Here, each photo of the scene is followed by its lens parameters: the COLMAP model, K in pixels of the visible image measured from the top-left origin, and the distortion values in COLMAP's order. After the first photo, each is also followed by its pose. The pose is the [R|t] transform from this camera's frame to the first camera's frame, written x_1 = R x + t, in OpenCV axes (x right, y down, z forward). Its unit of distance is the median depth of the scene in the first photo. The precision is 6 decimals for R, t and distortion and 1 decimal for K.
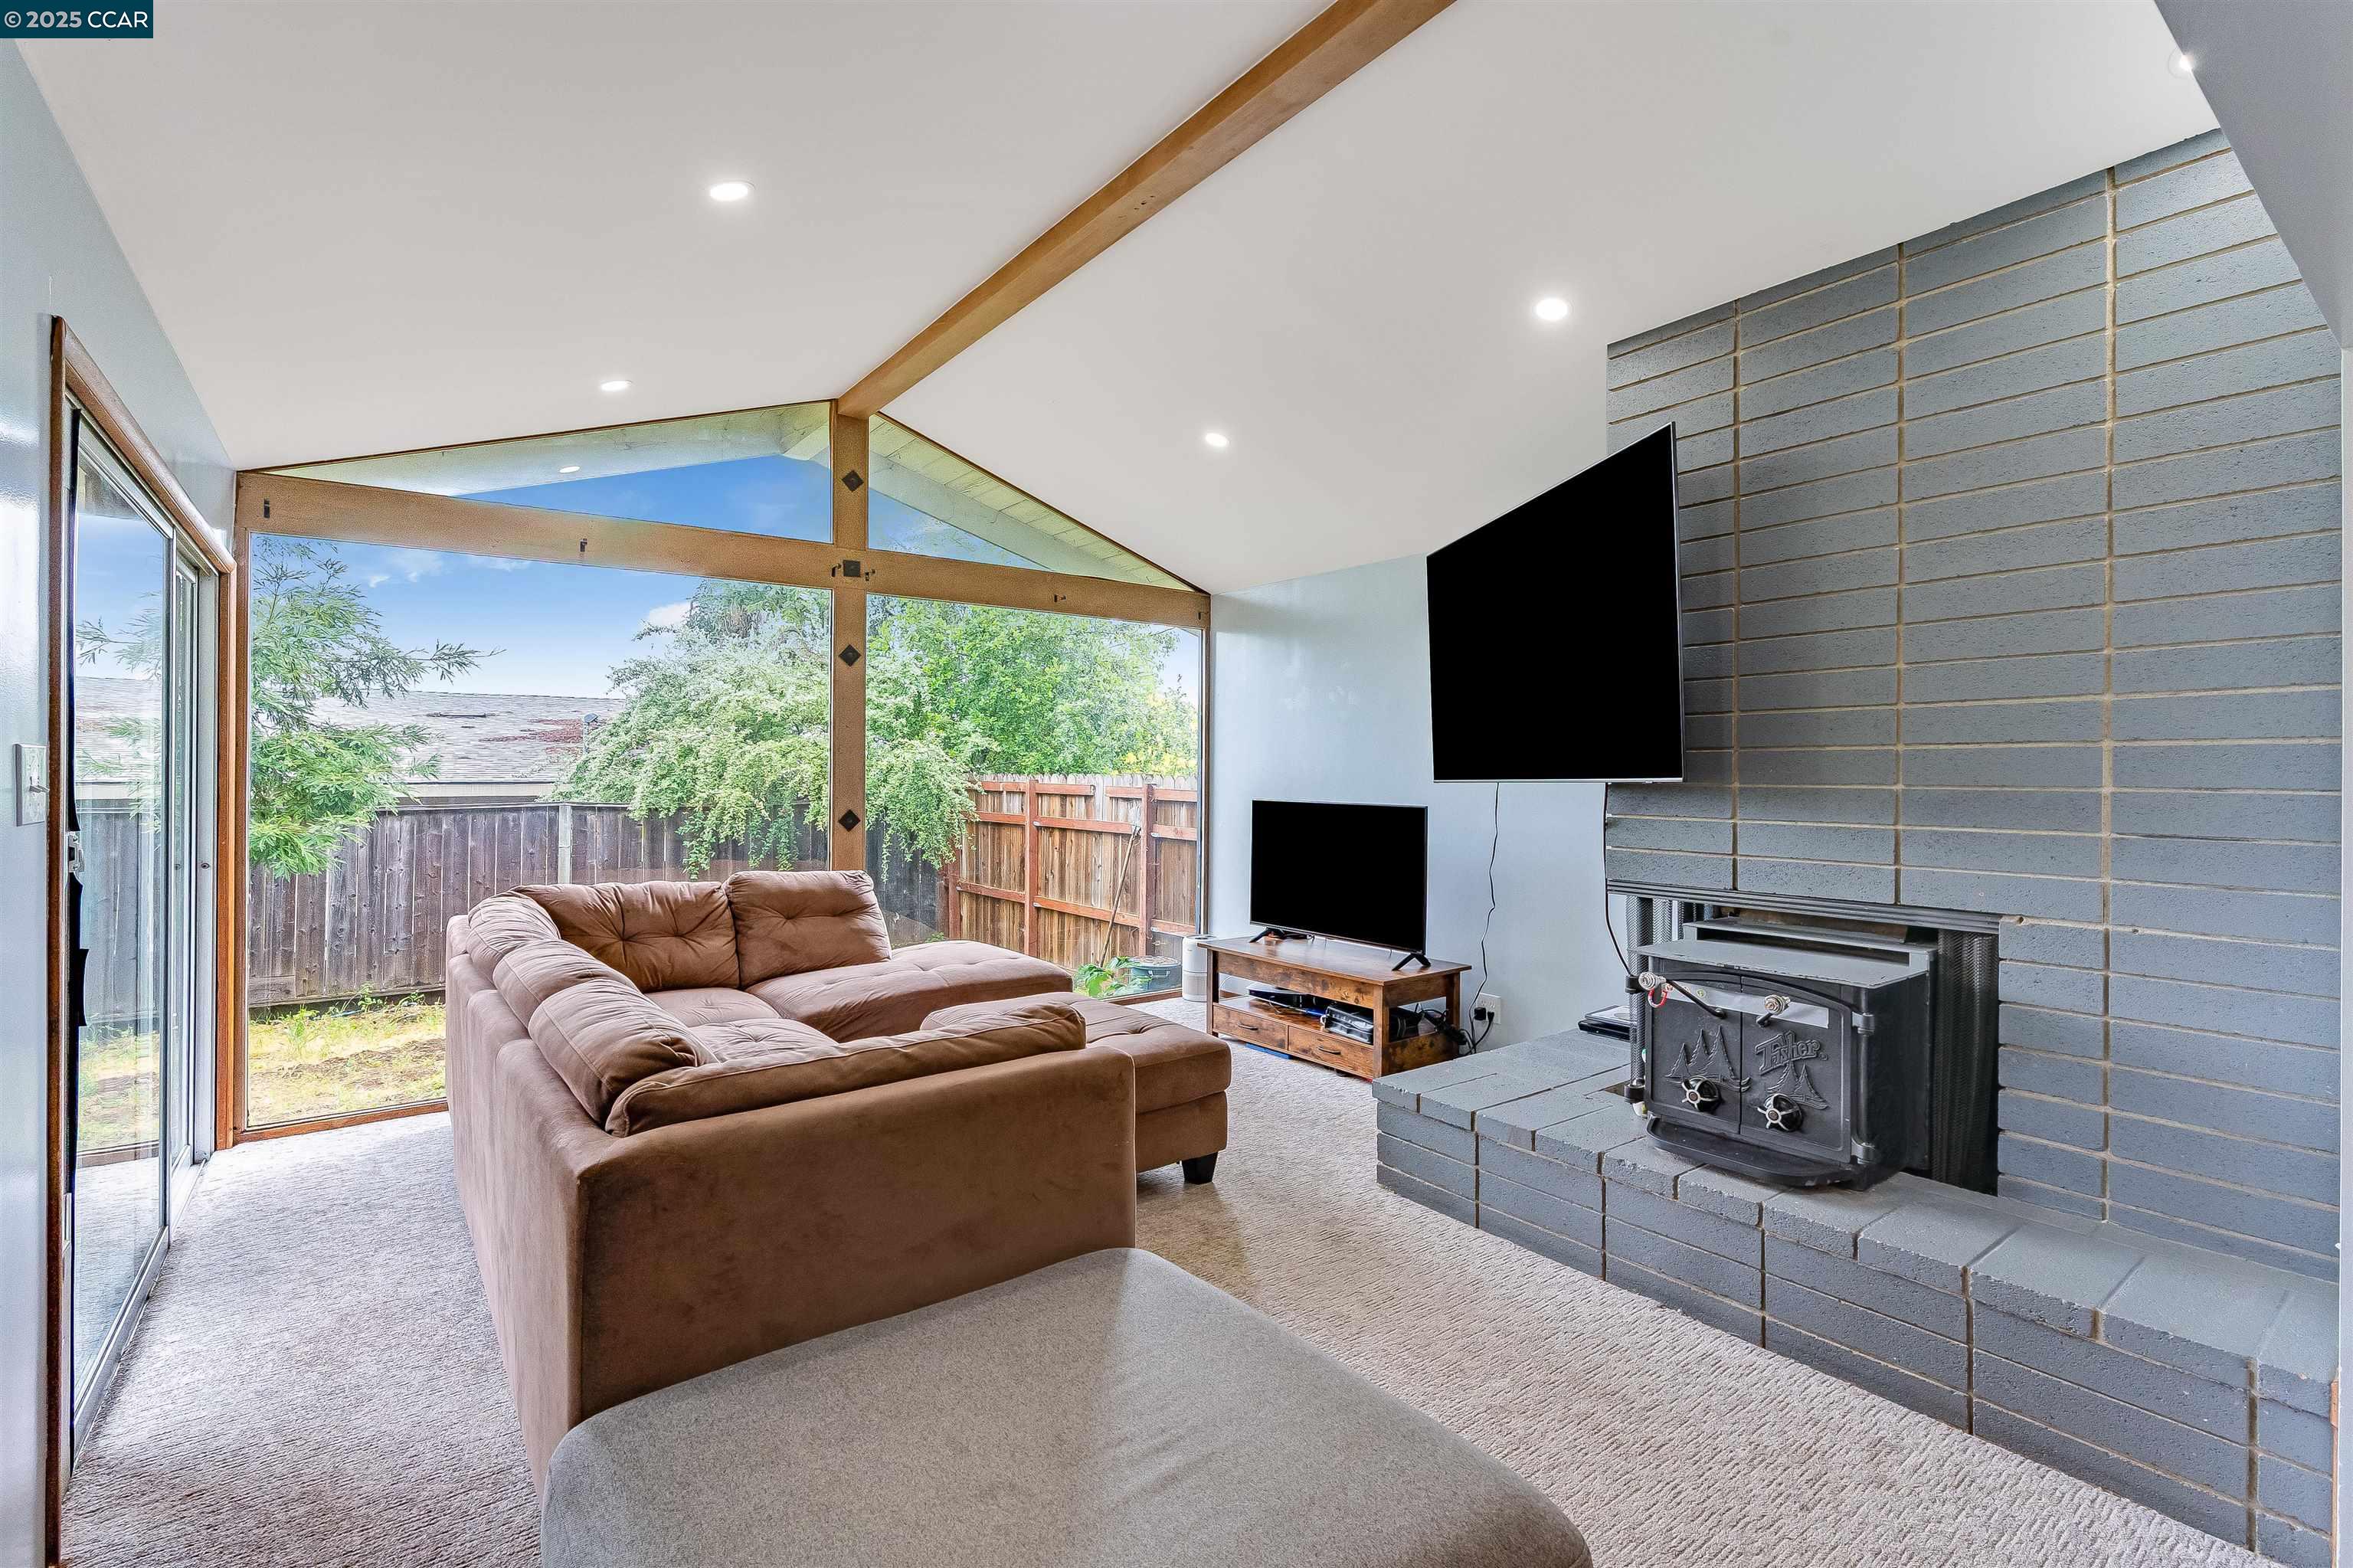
lens RADIAL K [[1060.6, 0, 1179.9], [0, 1060.6, 774.6], [0, 0, 1]] dist [-0.012730, 0.004205]
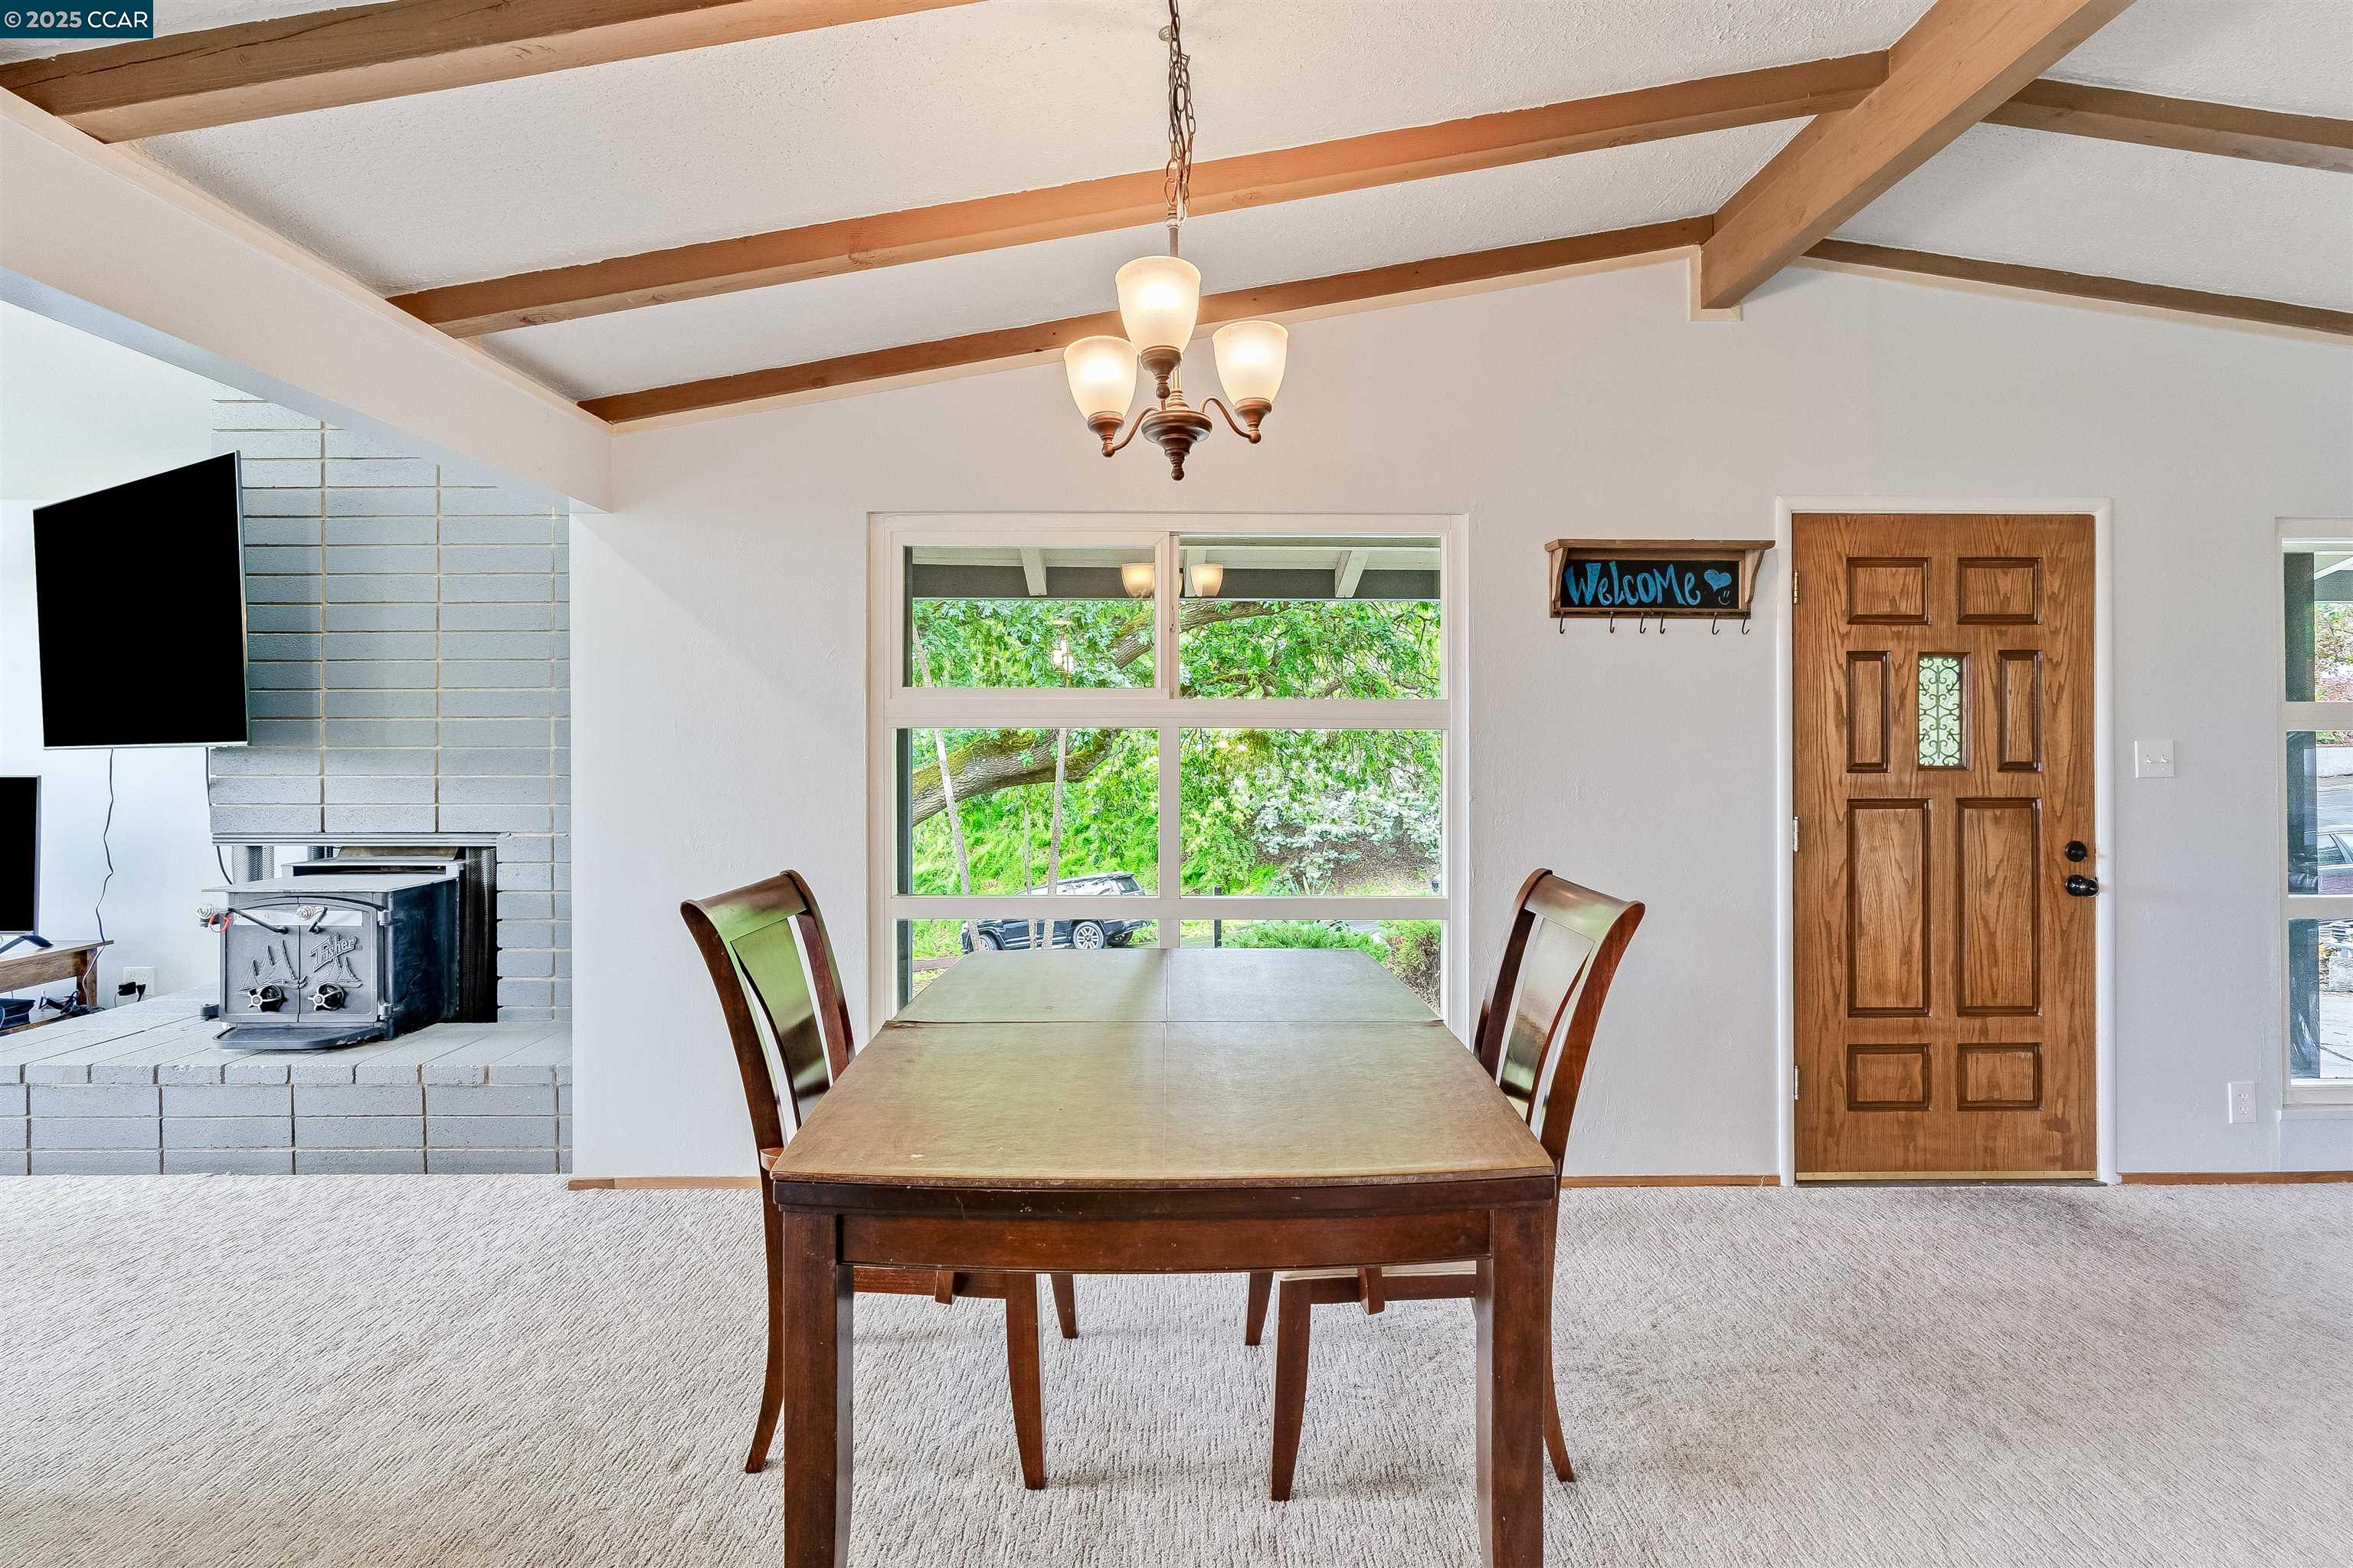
lens RADIAL K [[1060.6, 0, 1175.6], [0, 1060.6, 734.5], [0, 0, 1]] dist [-0.012730, 0.004205]
pose [[0.591755, -0.000292, 0.806117, 0.104815], [0.005652, 0.999977, -0.003786, 0.003872], [-0.806098, 0.006796, 0.591743, -0.477735]]
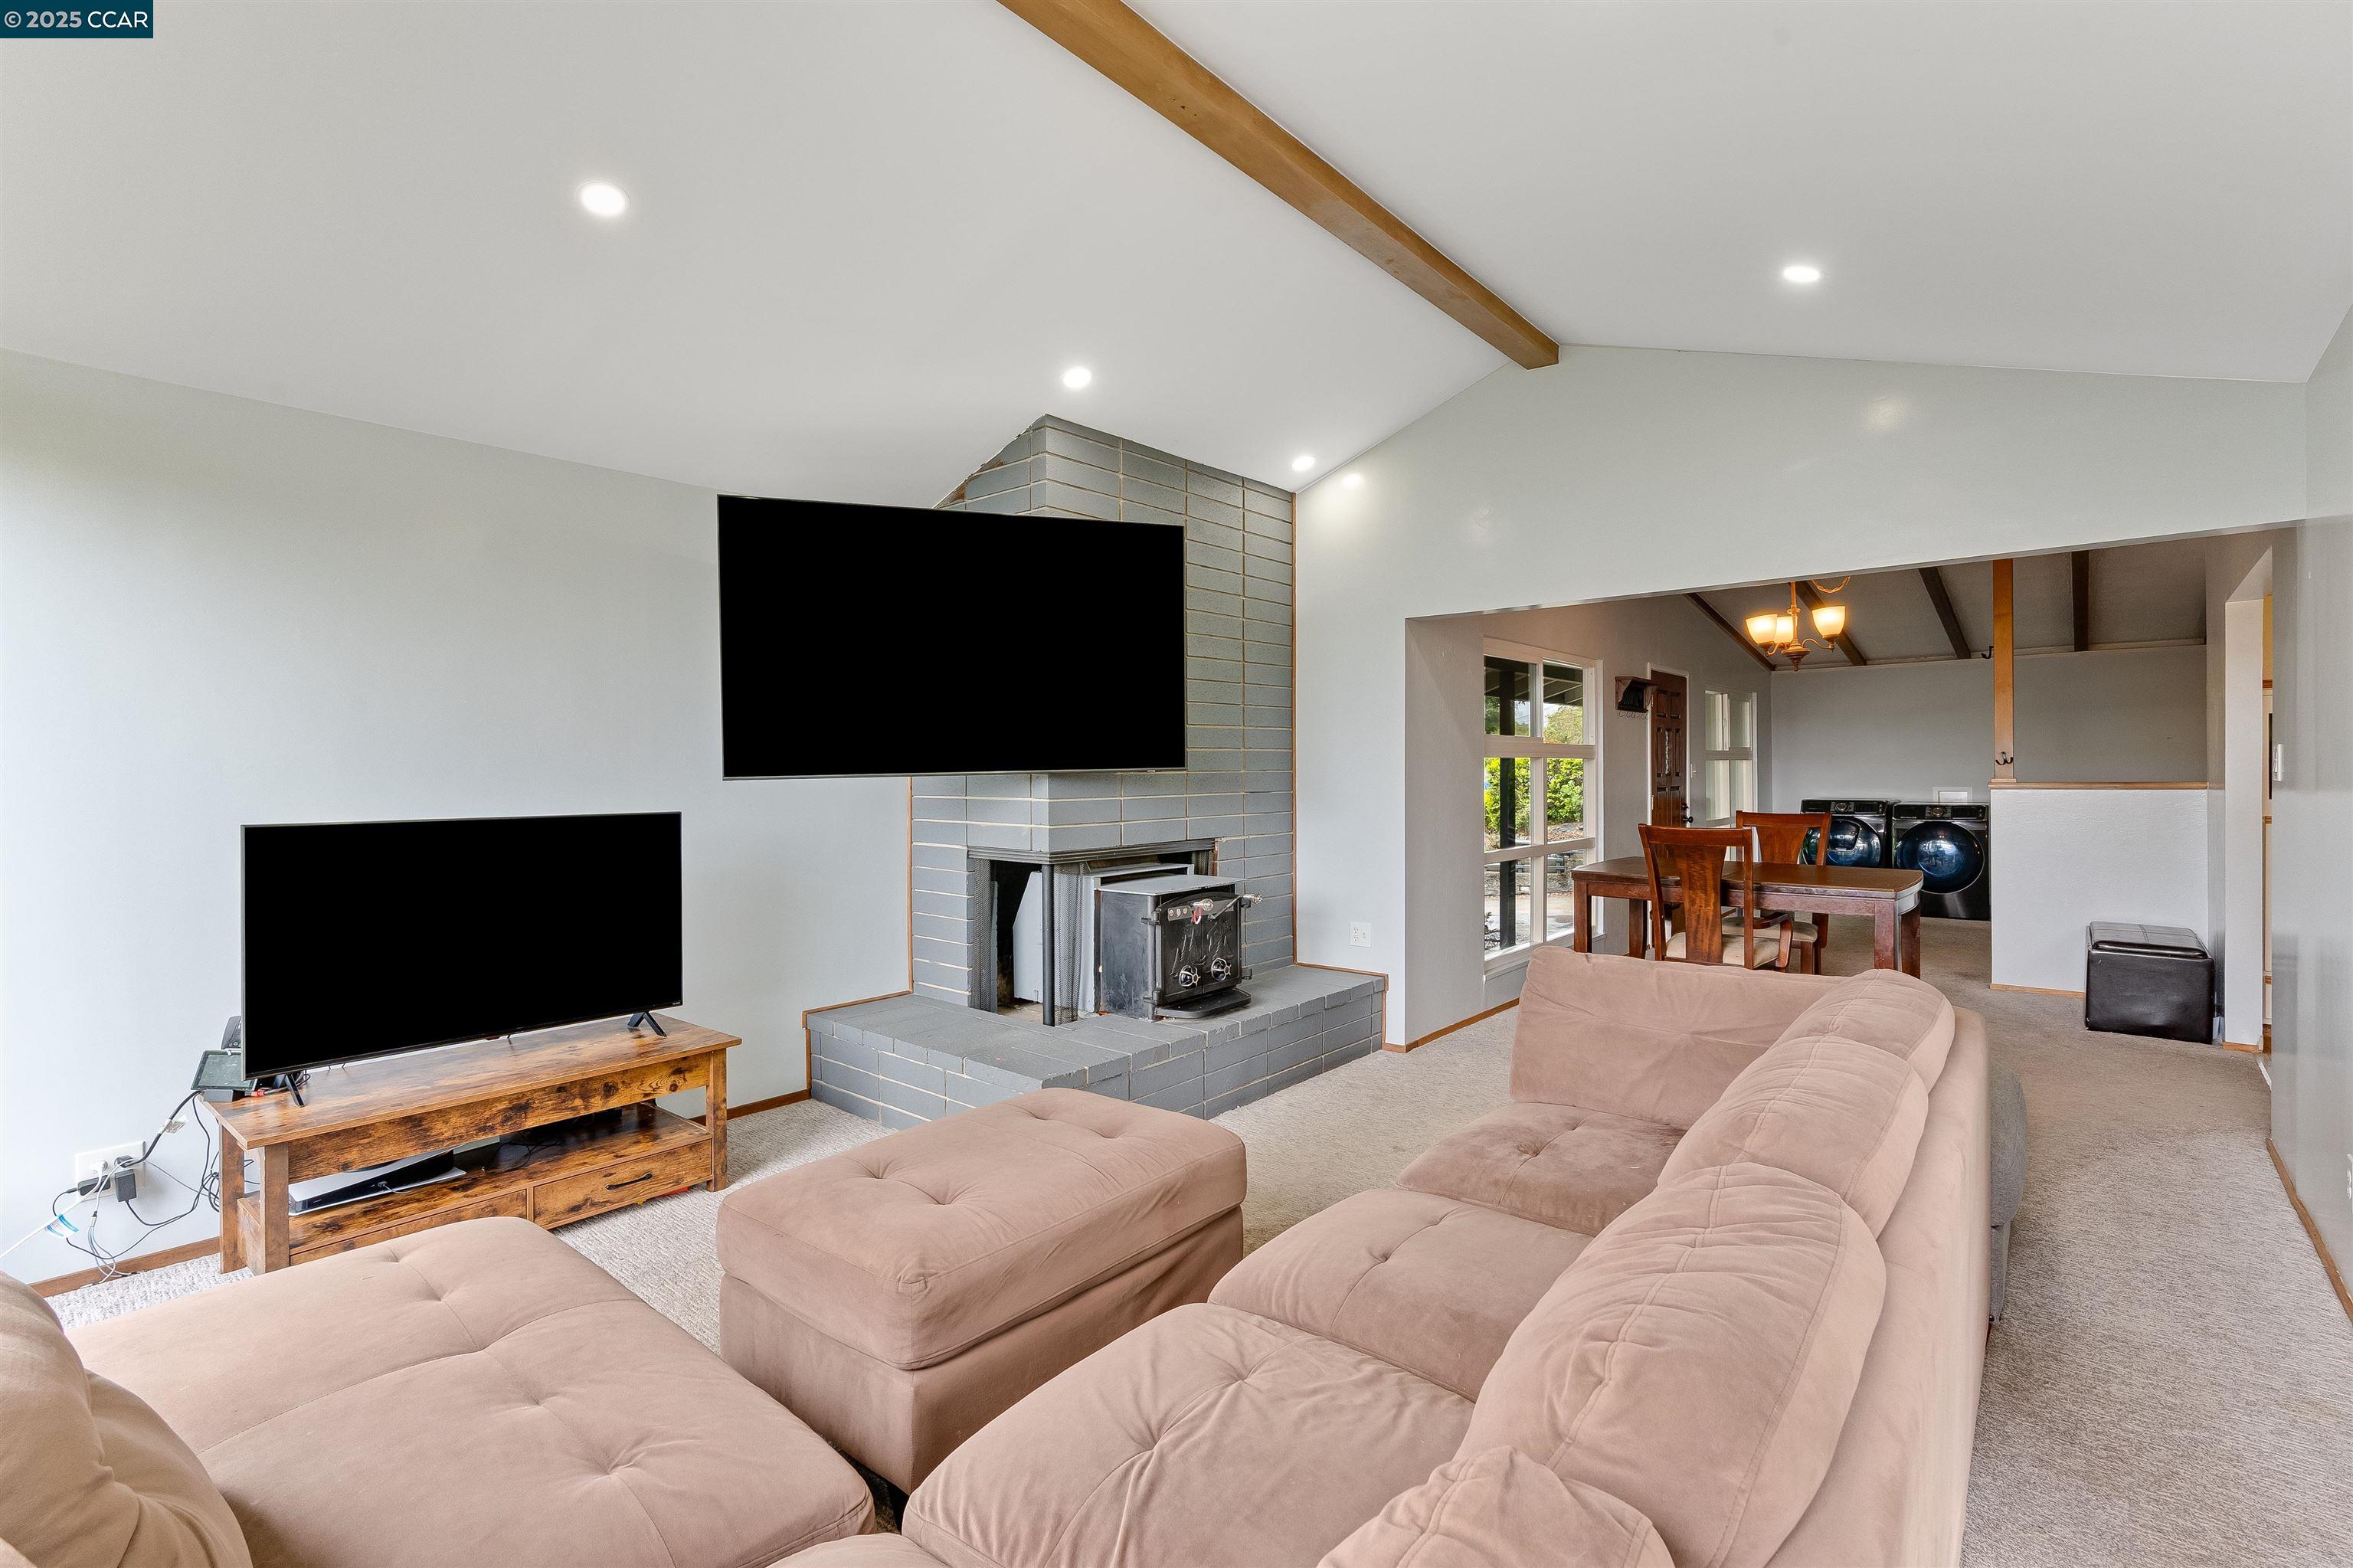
lens RADIAL K [[1060.6, 0, 1180.9], [0, 1060.6, 773.3], [0, 0, 1]] dist [-0.012730, 0.004205]
pose [[-0.204969, -0.011189, 0.978705, -0.798124], [0.011944, 0.999832, 0.013932, -0.009058], [-0.978696, 0.014545, -0.204801, 1.061181]]
